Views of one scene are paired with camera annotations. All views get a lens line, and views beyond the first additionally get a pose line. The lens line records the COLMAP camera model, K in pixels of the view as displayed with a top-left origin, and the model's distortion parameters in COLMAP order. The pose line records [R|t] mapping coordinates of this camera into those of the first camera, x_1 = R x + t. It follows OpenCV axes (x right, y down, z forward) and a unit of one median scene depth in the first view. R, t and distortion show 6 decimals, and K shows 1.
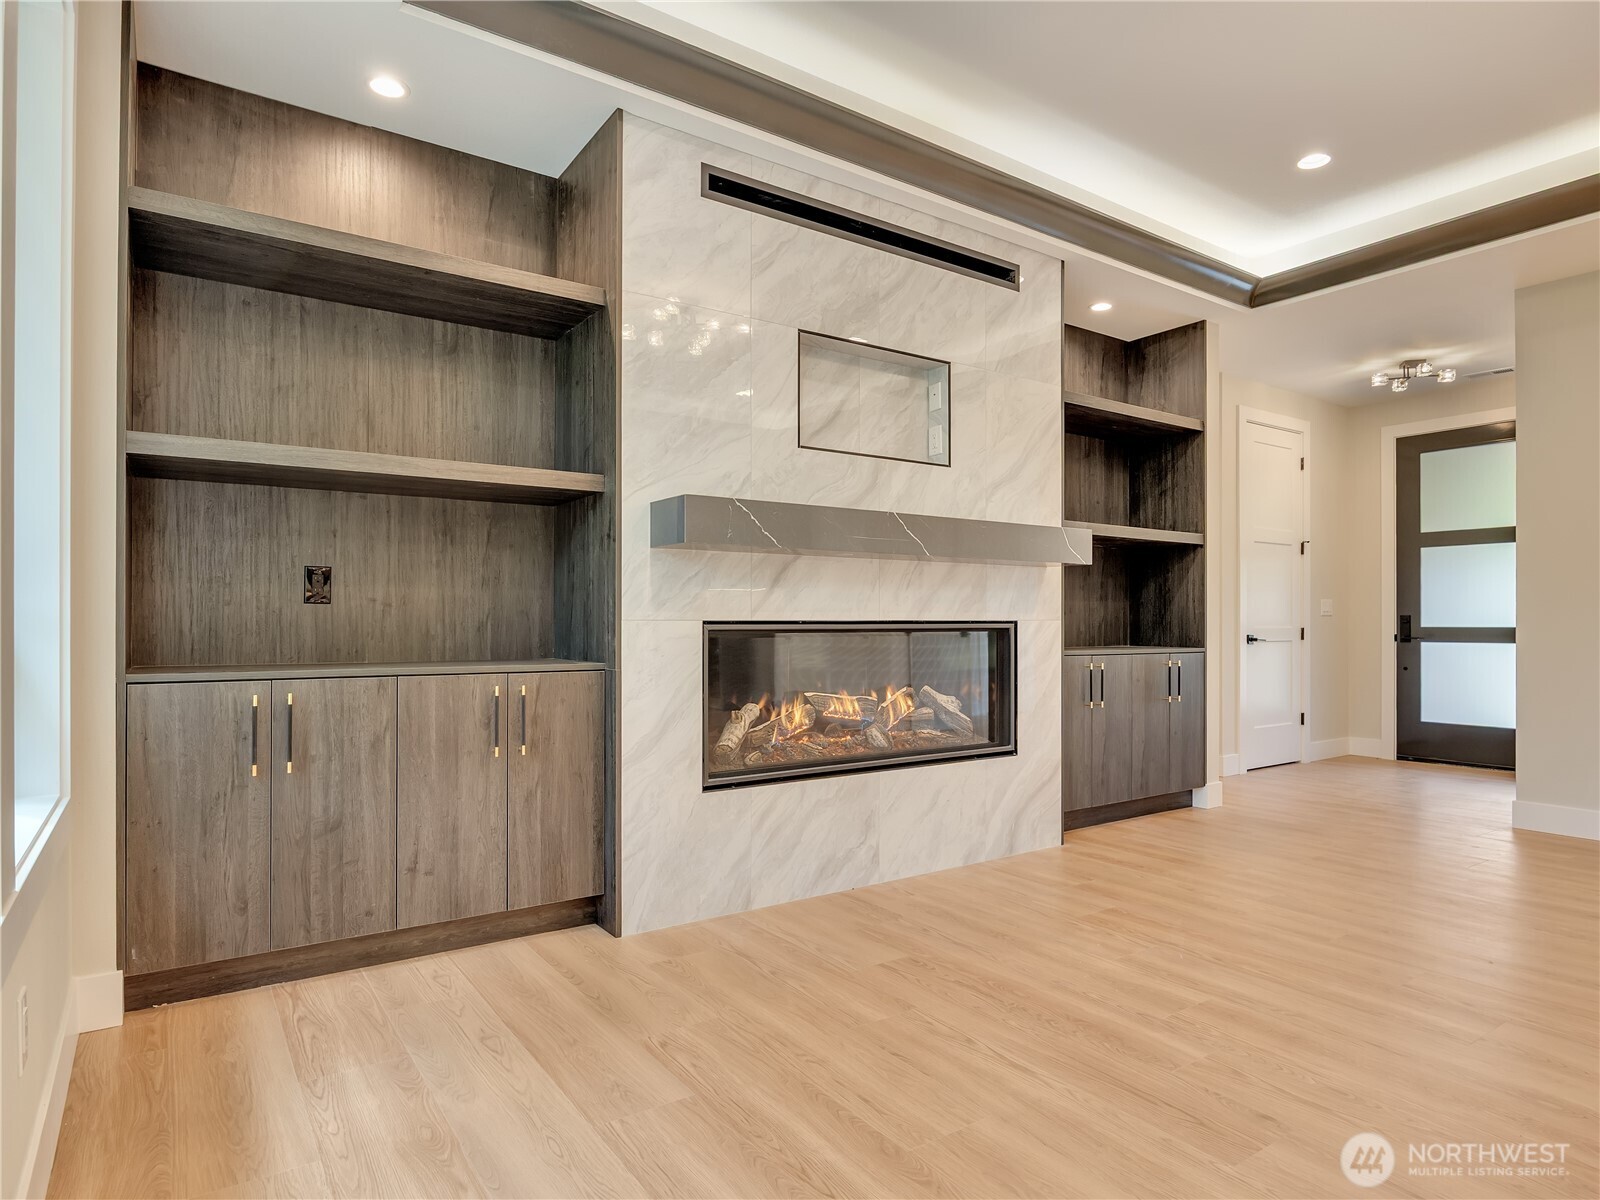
lens RADIAL K [[924.1, 0, 803.2], [0, 924.1, 612.1], [0, 0, 1]] dist [-0.002713, 0.000566]
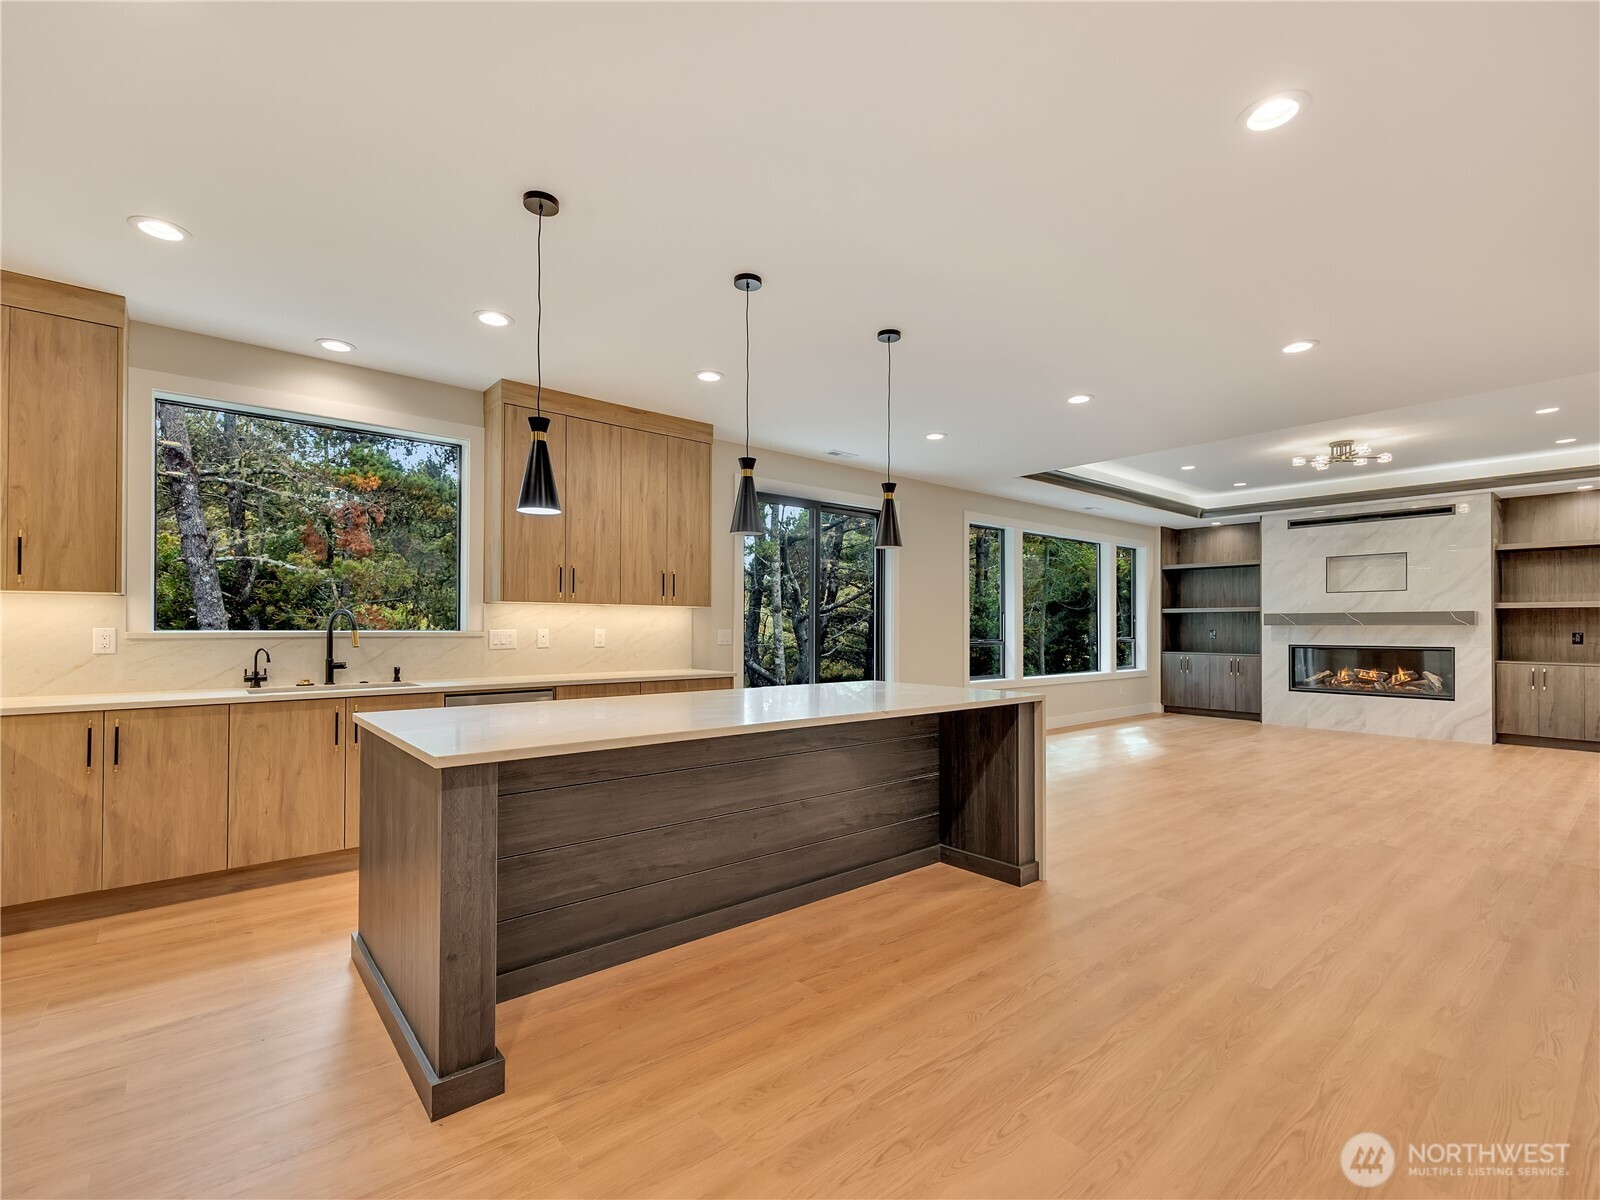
lens RADIAL K [[729.1, 0, 811.3], [0, 729.1, 620.5], [0, 0, 1]] dist [0.011467, -0.001394]
pose [[0.097201, -0.011960, -0.995193, 2.308254], [0.006353, 0.999915, -0.011396, -0.057986], [0.995244, -0.005215, 0.097269, -1.038727]]
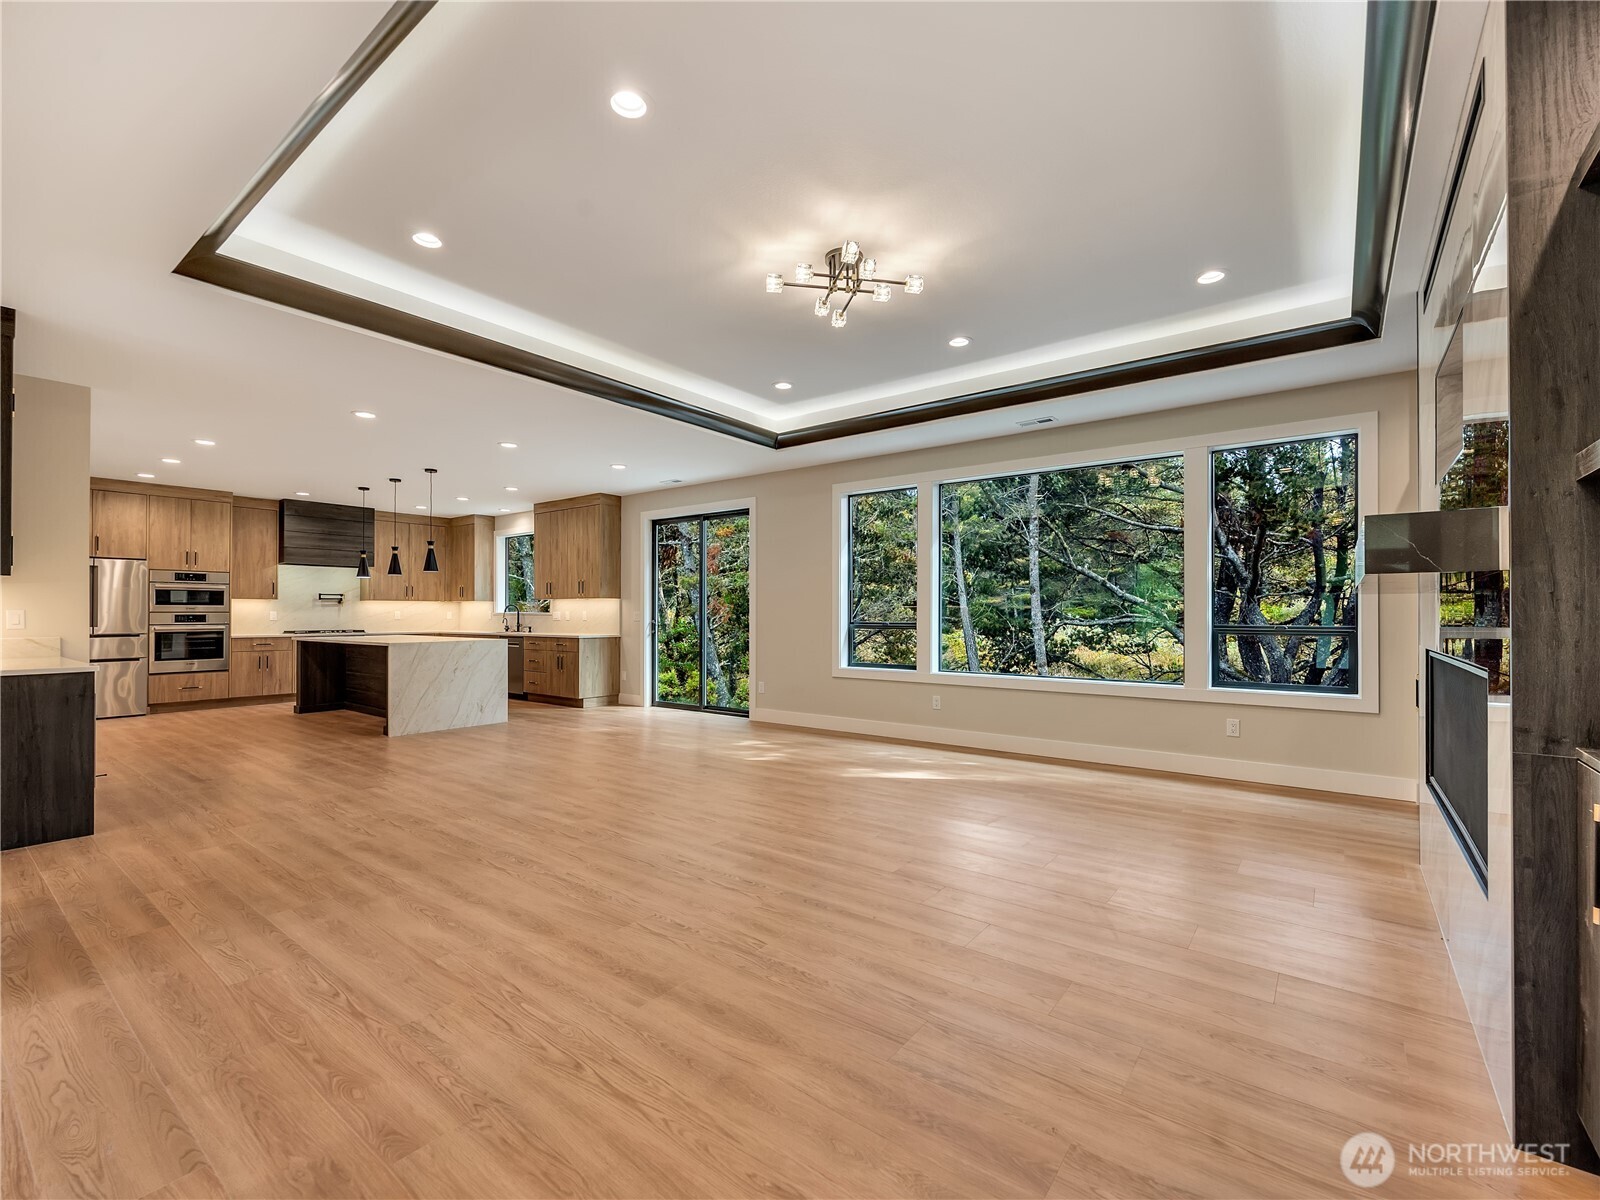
lens RADIAL K [[700.0, 0, 797.4], [0, 700.0, 609.9], [0, 0, 1]] dist [0.002957, 0.000830]
pose [[-0.954811, 0.000057, -0.297213, 0.872851], [0.004173, 0.999904, -0.013214, -0.026863], [0.297184, -0.013857, -0.954720, 1.480845]]
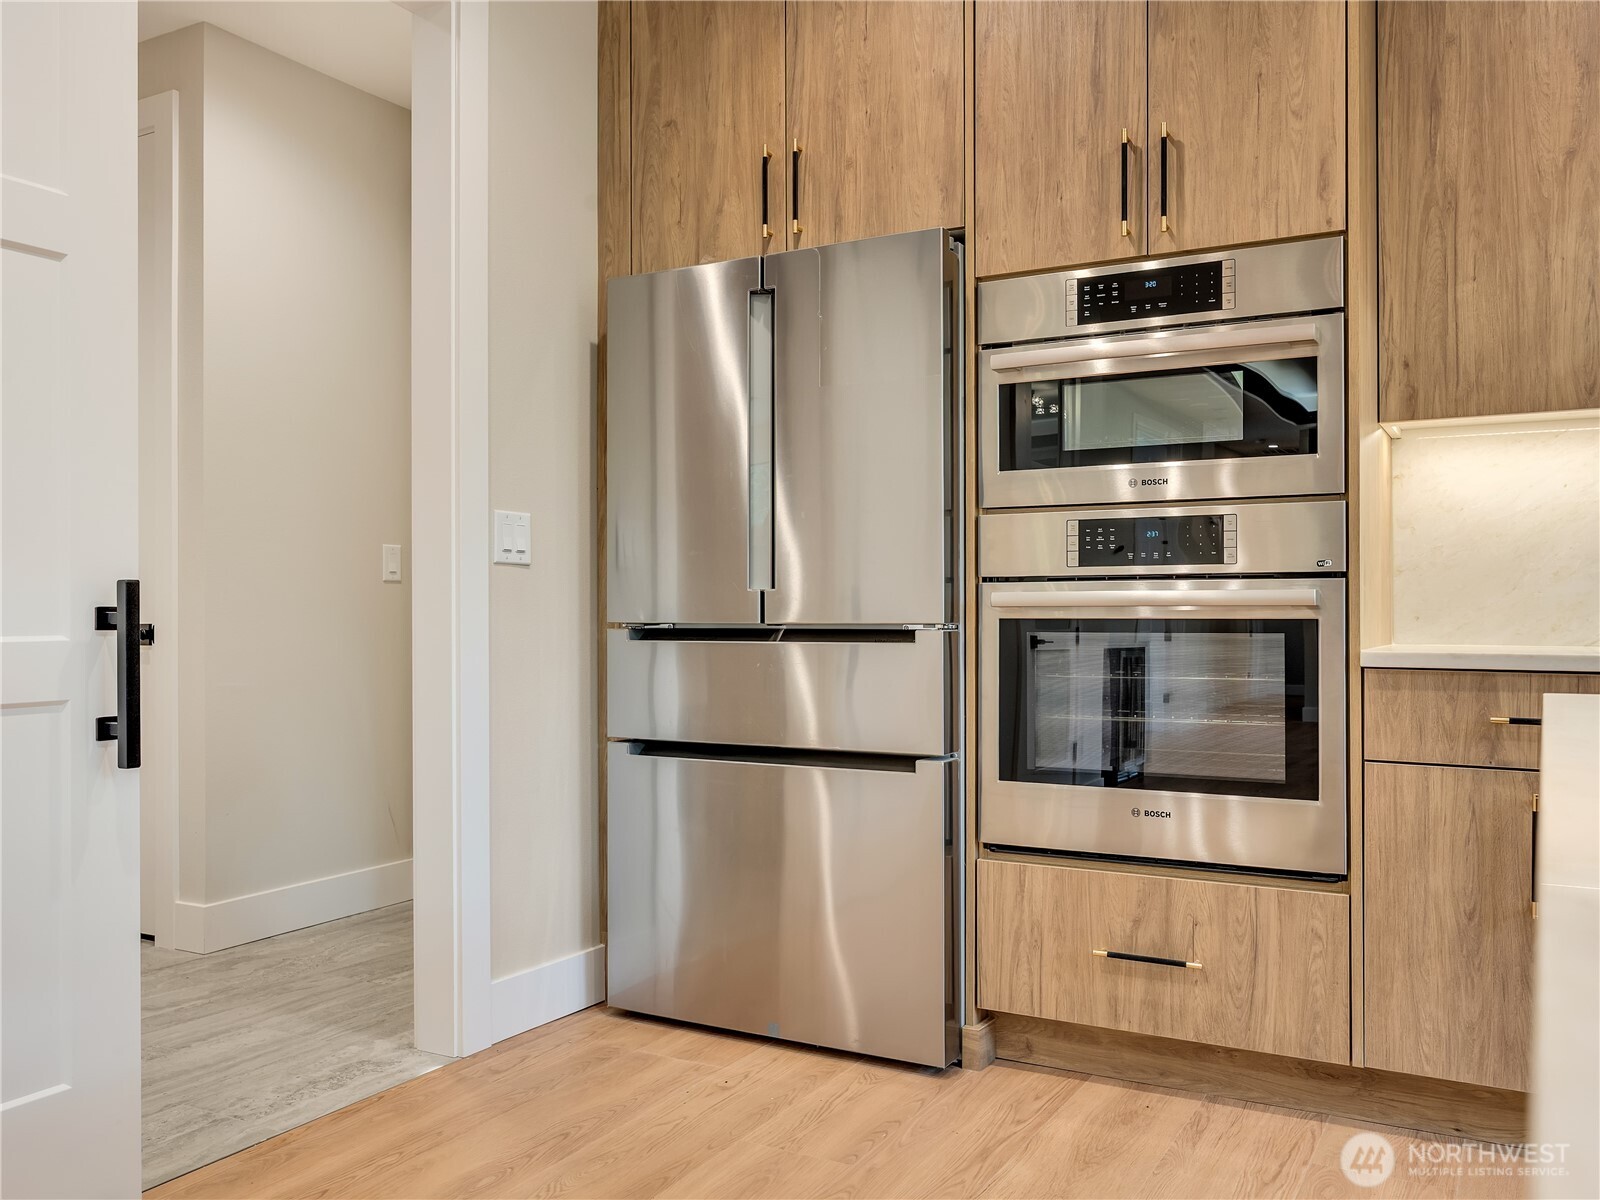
lens RADIAL K [[1360.1, 0, 768.2], [0, 1360.1, 596.3], [0, 0, 1]] dist [-0.011128, -0.023394]
pose [[-0.415154, 0.007836, 0.909717, 1.520533], [-0.003894, 0.999938, -0.010390, 0.001850], [-0.909743, -0.007856, -0.415098, -0.884844]]
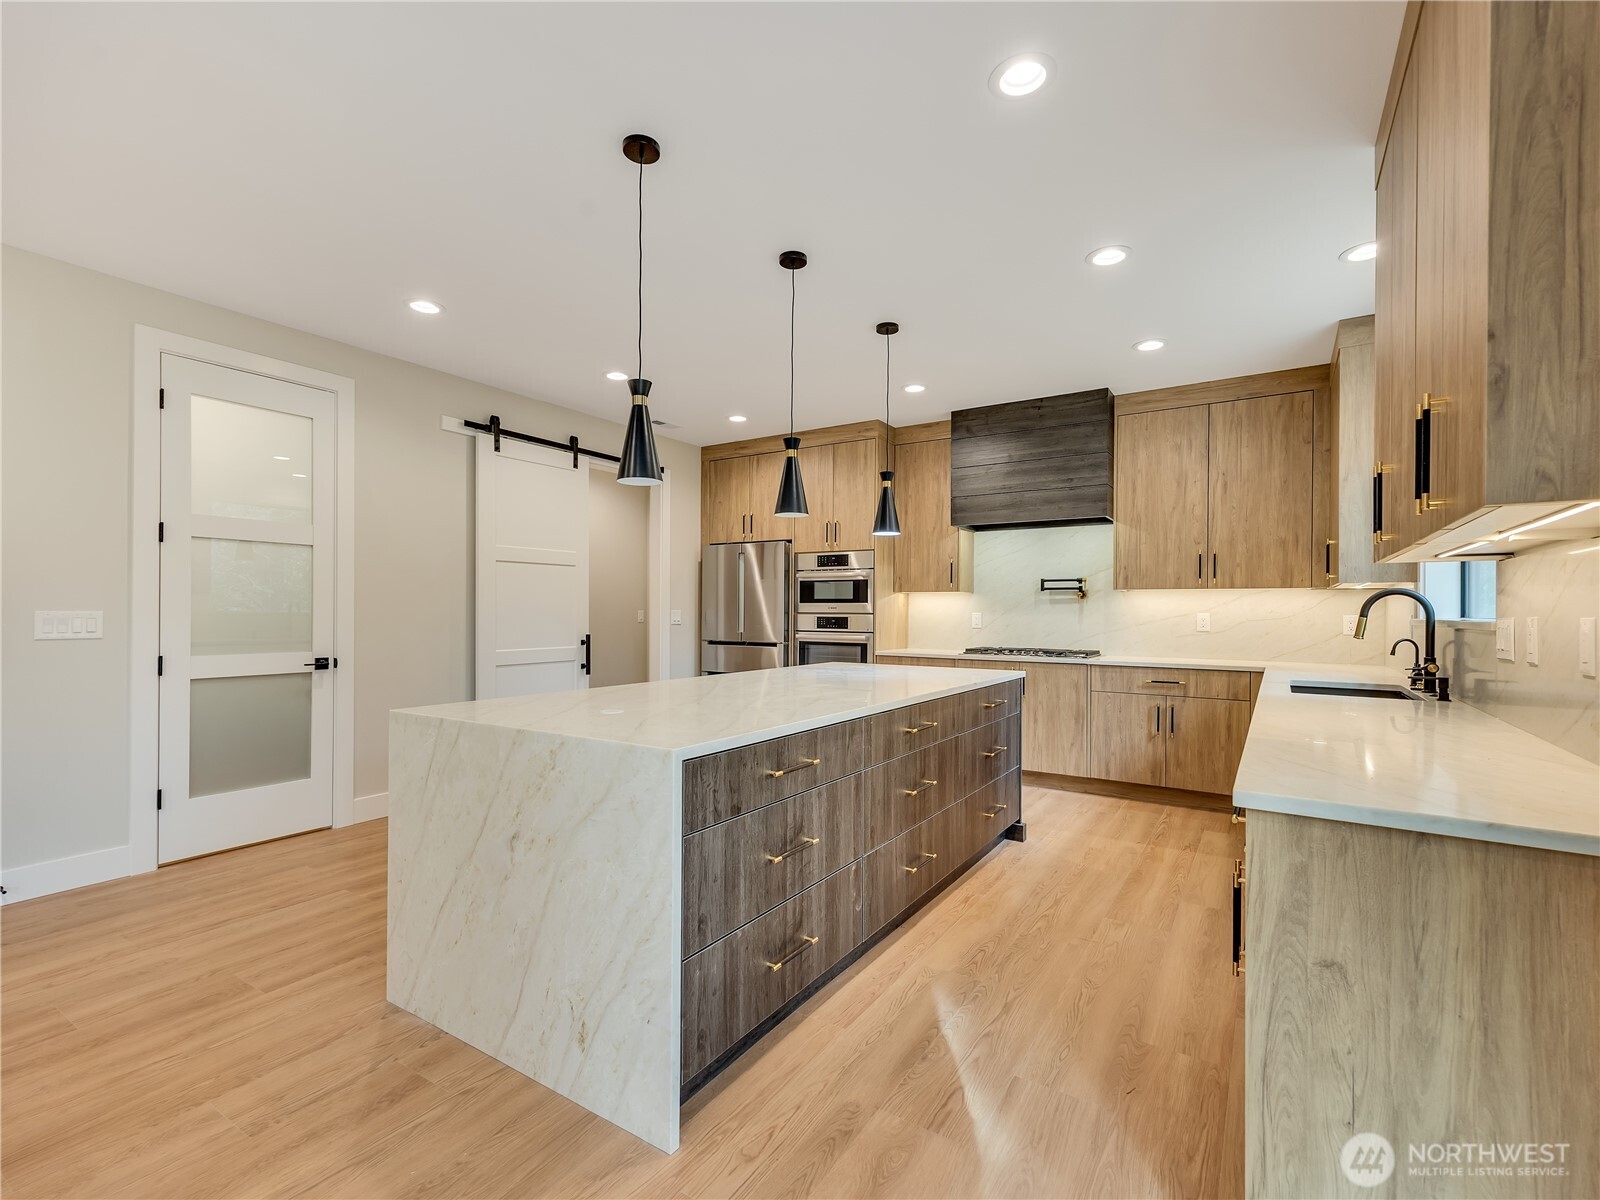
lens RADIAL K [[729.1, 0, 812.7], [0, 729.1, 611.4], [0, 0, 1]] dist [0.011467, -0.001394]
pose [[-0.388417, -0.000487, 0.921484, 0.627714], [-0.011033, 0.999931, -0.004122, -0.056225], [-0.921418, -0.011768, -0.388396, -0.717470]]
